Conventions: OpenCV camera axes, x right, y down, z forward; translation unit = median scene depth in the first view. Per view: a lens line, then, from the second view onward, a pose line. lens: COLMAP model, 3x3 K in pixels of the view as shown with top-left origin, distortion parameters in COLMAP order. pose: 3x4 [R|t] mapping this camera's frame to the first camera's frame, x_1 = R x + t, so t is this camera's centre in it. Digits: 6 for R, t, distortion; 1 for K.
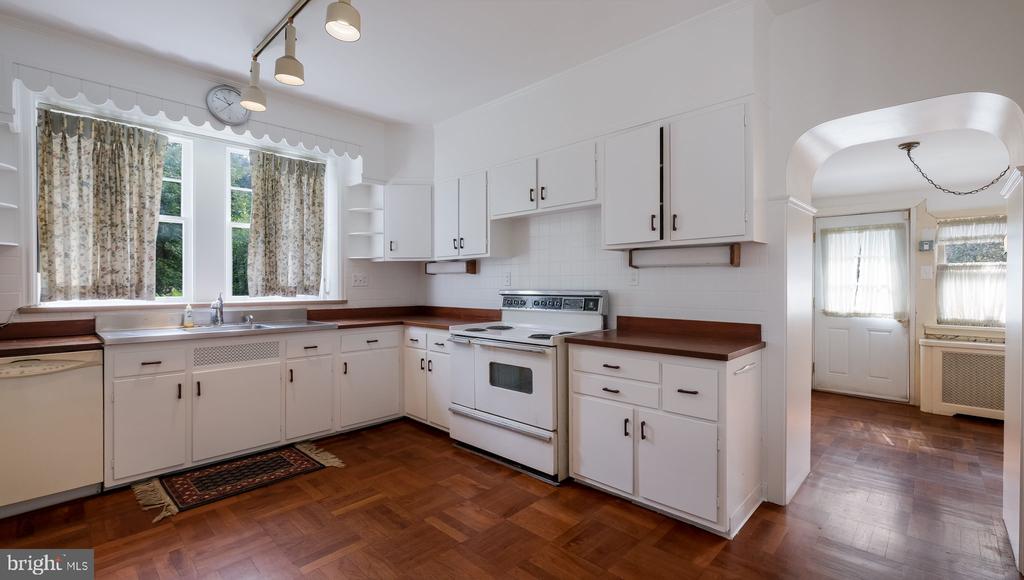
lens RADIAL K [[449.1, 0, 512.0], [0, 449.1, 290.0], [0, 0, 1]] dist [0.000484, 0.000131]
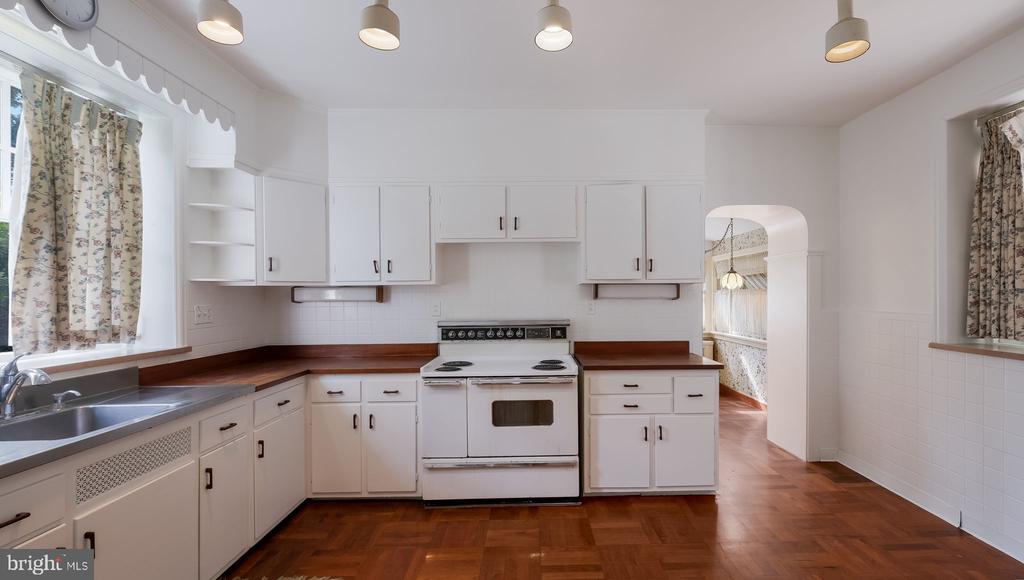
lens RADIAL K [[468.8, 0, 545.3], [0, 468.8, 306.7], [0, 0, 1]] dist [0.002246, 0.000326]
pose [[0.702449, -0.019040, 0.711479, -0.540836], [0.017401, 0.999803, 0.009576, -0.034907], [-0.711521, 0.005654, 0.702642, 0.198360]]
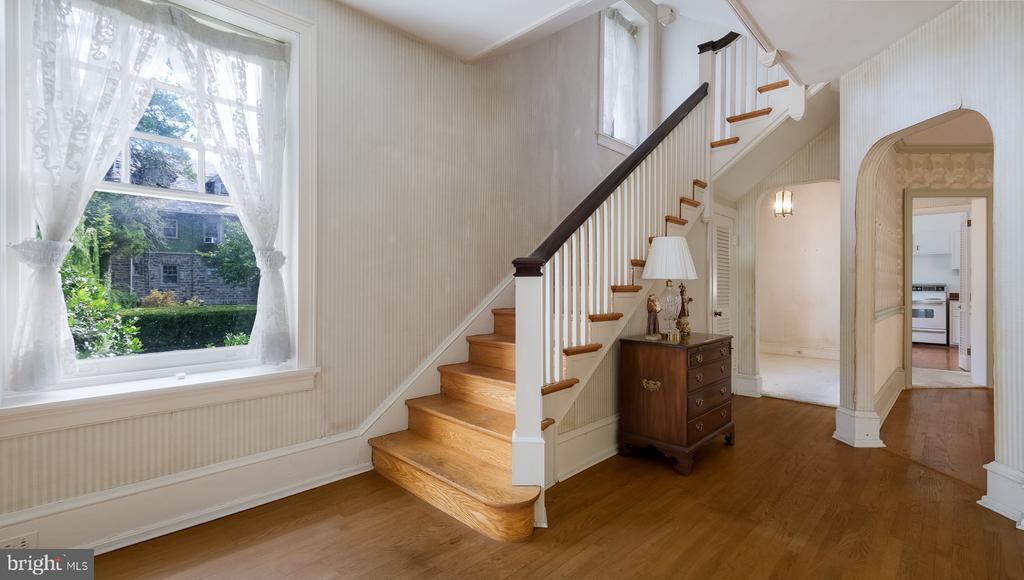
lens RADIAL K [[449.1, 0, 512.0], [0, 449.1, 290.0], [0, 0, 1]] dist [0.000484, 0.000131]
pose [[0.999854, -0.001814, -0.017005, -2.056125], [0.001750, 0.999991, -0.003742, 0.038391], [0.017011, 0.003712, 0.999848, -1.551117]]
